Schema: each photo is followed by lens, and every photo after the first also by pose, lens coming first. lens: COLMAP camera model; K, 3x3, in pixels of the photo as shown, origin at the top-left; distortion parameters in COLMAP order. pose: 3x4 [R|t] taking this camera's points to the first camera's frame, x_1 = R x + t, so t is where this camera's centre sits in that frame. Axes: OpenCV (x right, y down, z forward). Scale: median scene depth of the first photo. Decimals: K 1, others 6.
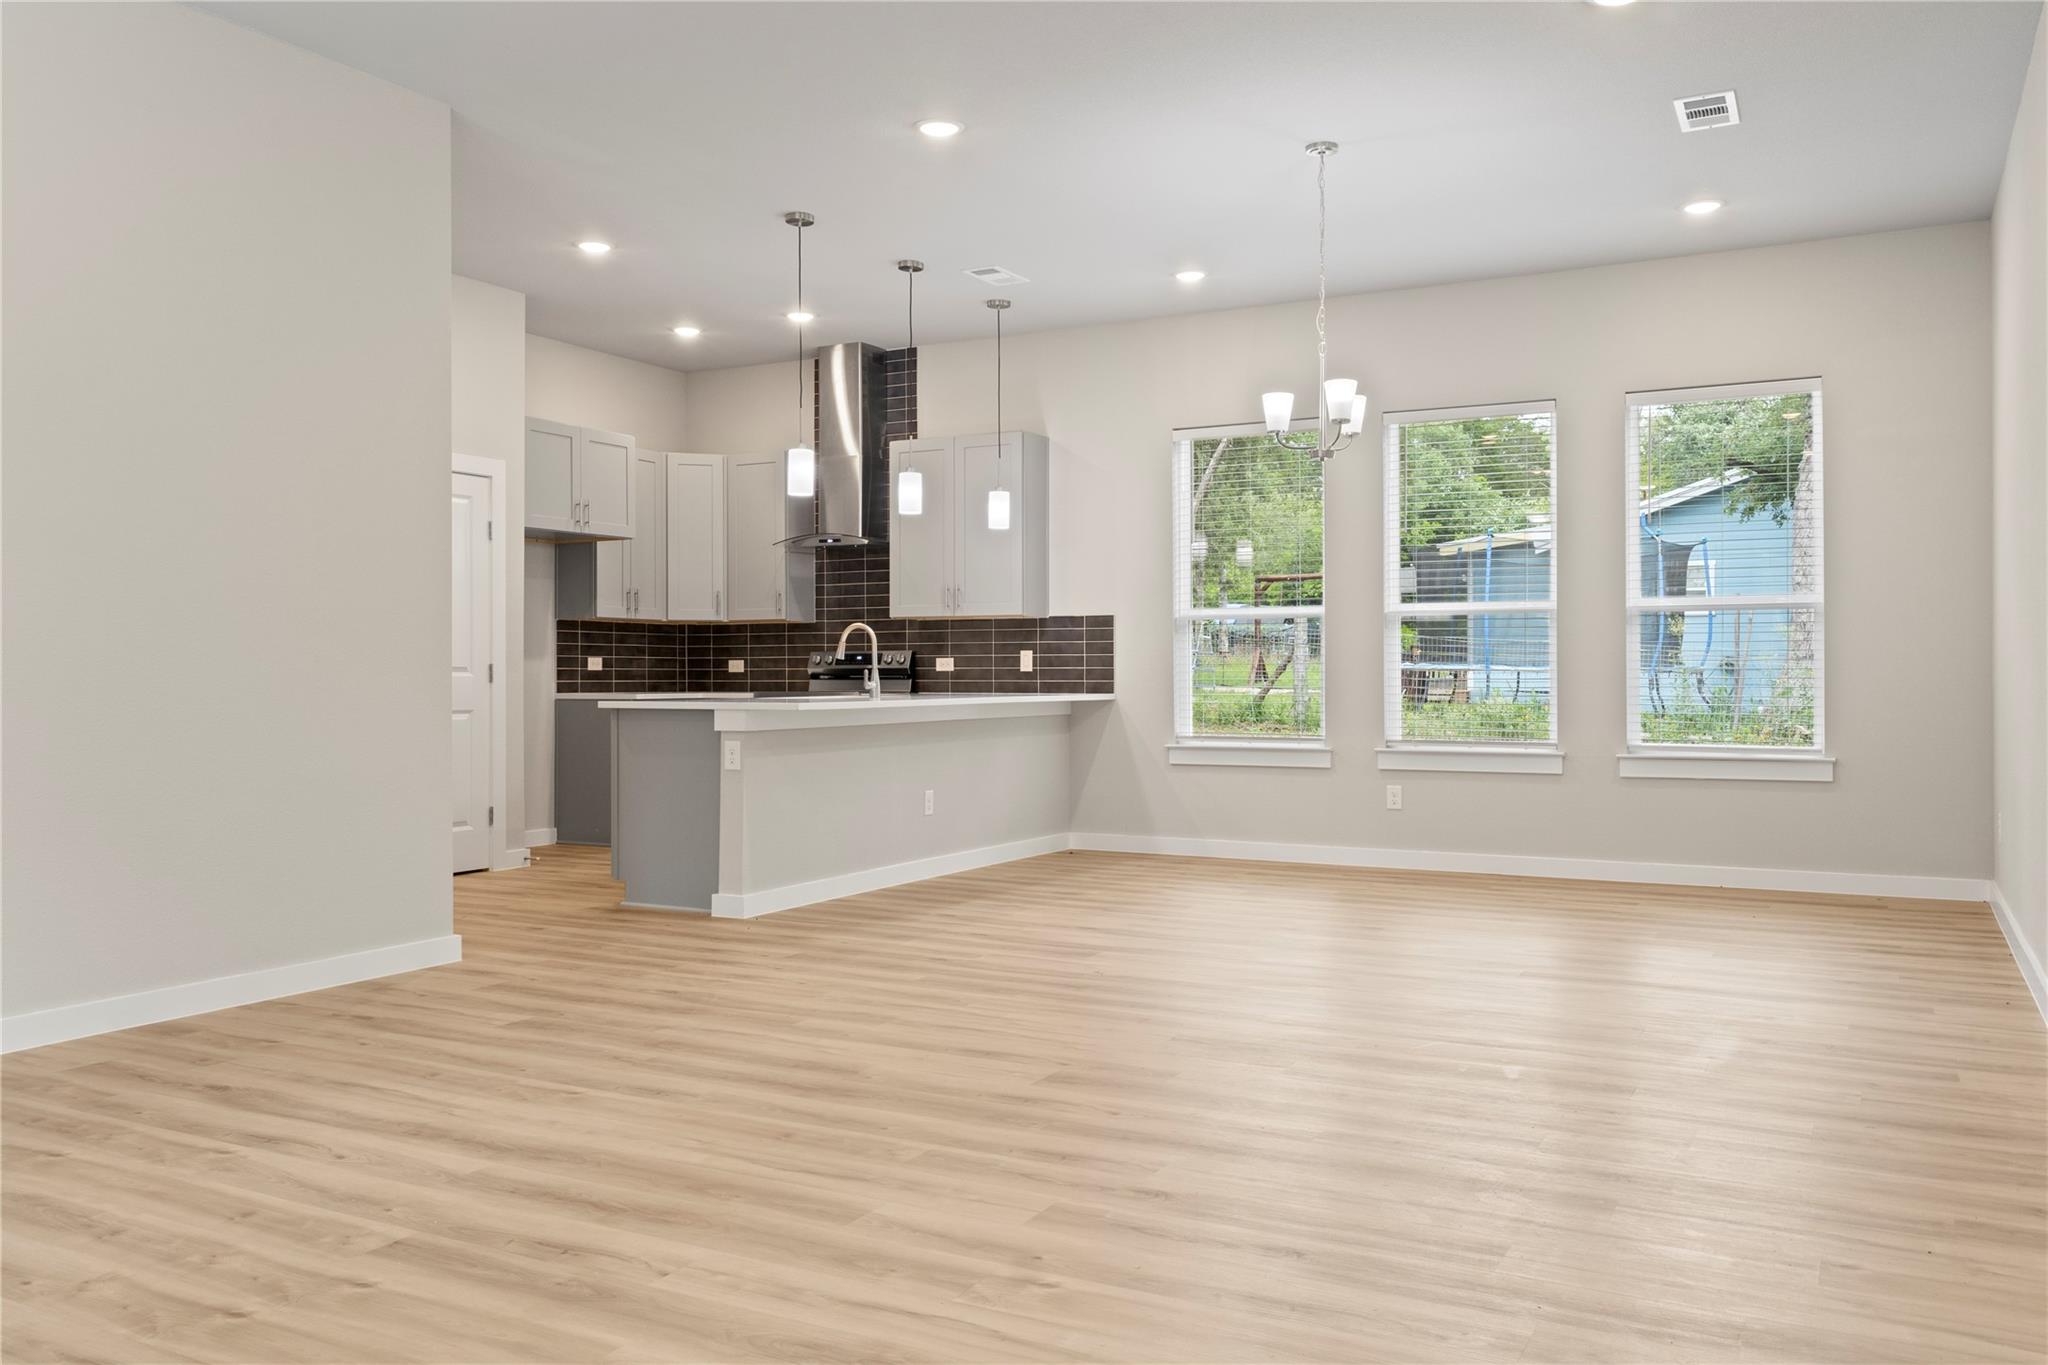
lens RADIAL K [[1628.6, 0, 1026.9], [0, 1628.6, 645.4], [0, 0, 1]] dist [-0.002867, -0.003654]
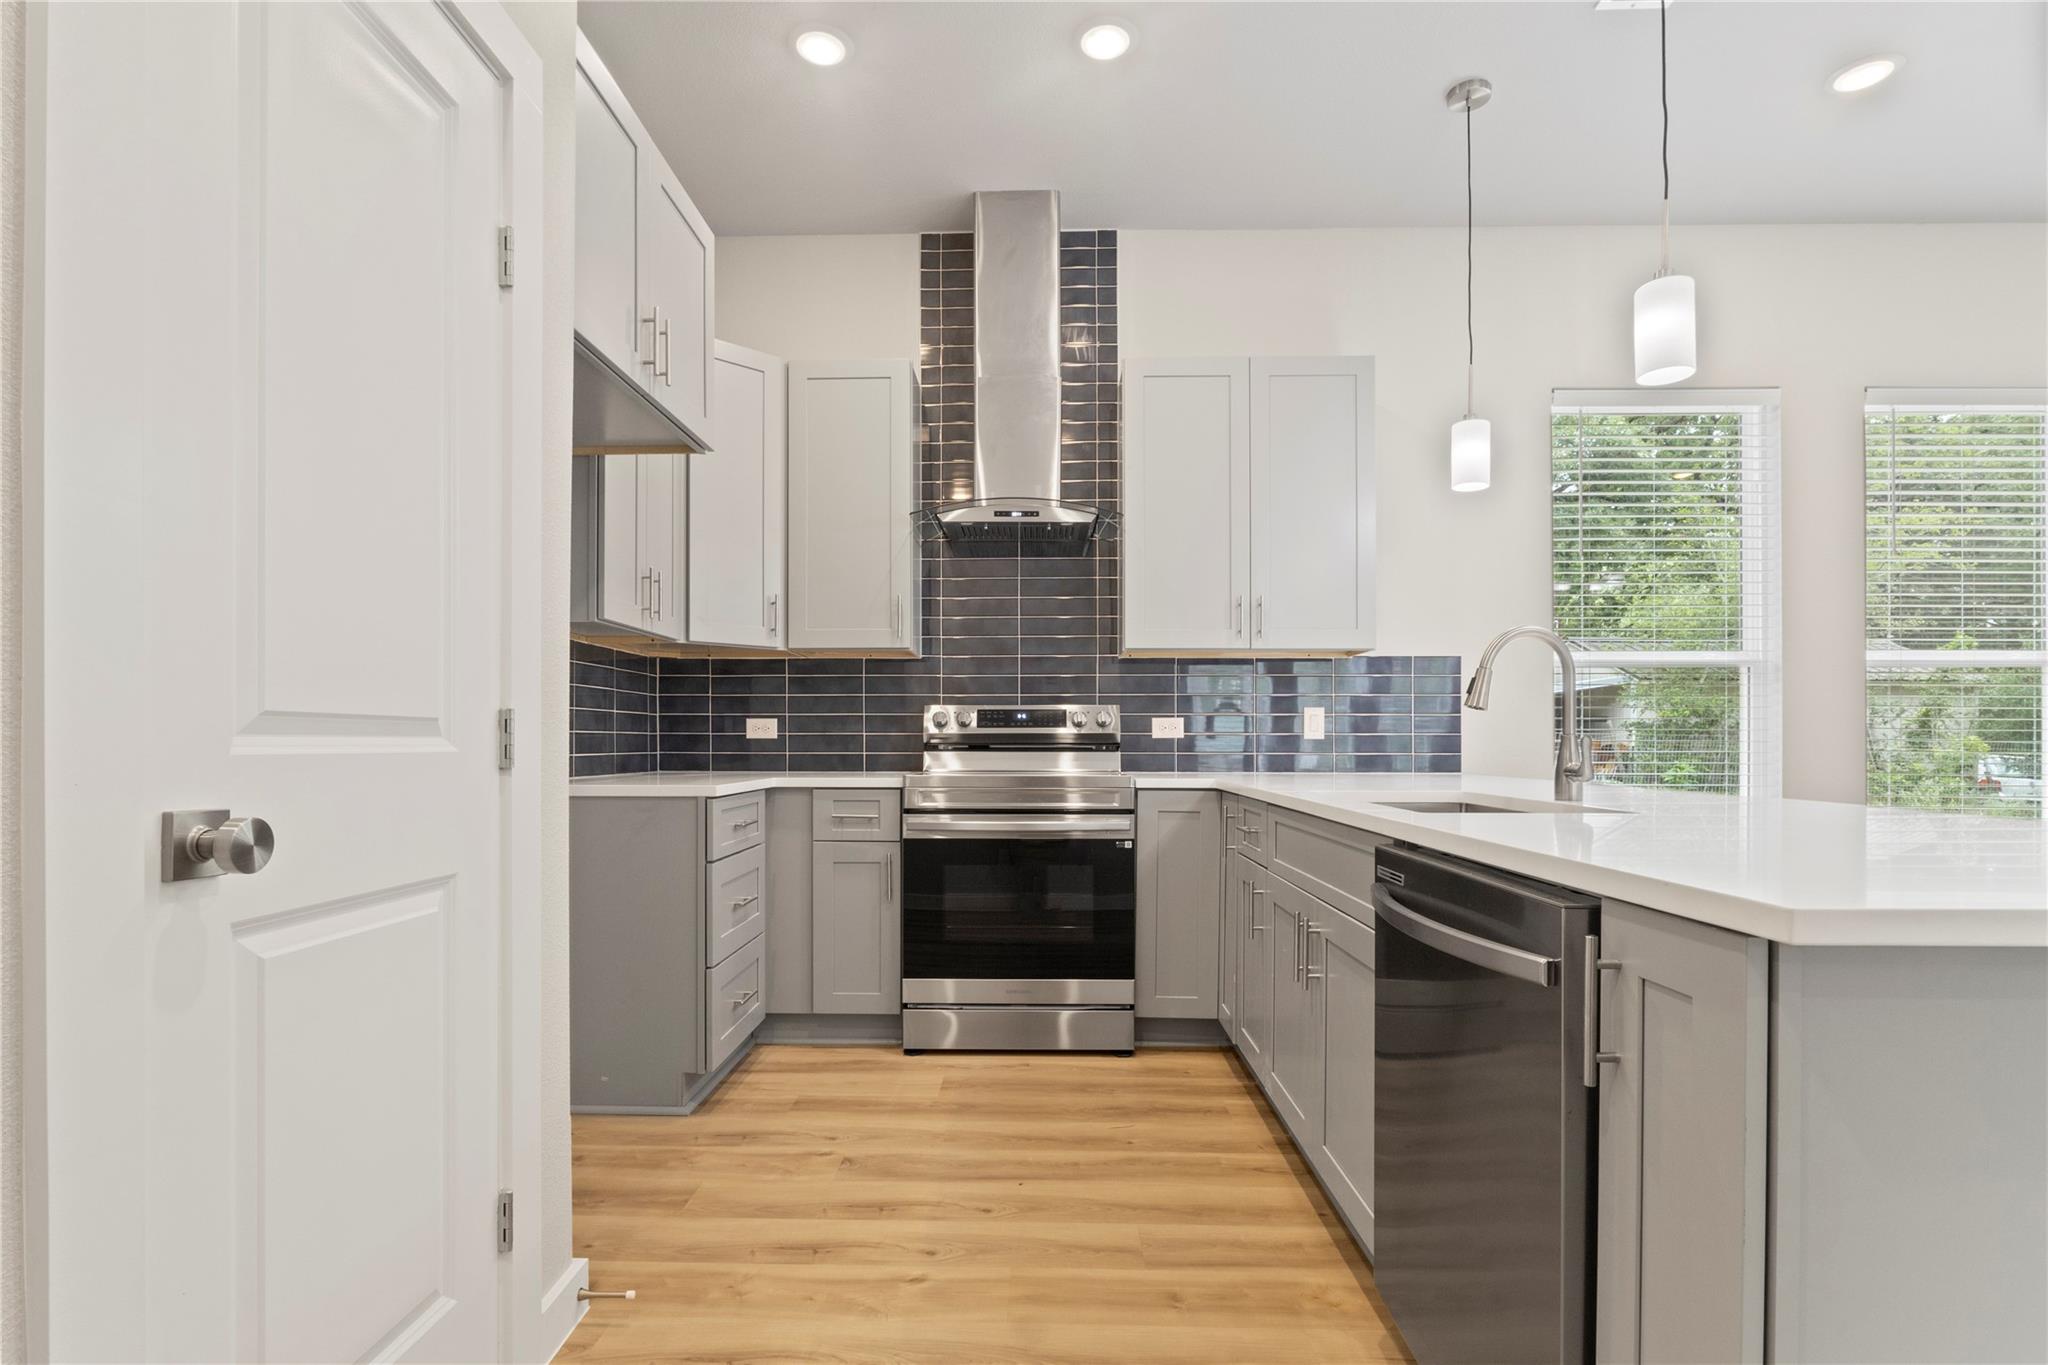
lens RADIAL K [[967.9, 0, 1026.9], [0, 967.9, 742.4], [0, 0, 1]] dist [-0.000630, -0.000020]
pose [[0.876226, 0.001564, 0.481898, -0.283967], [-0.011512, 0.999777, 0.017689, 0.011321], [-0.481763, -0.021047, 0.876049, 0.688069]]
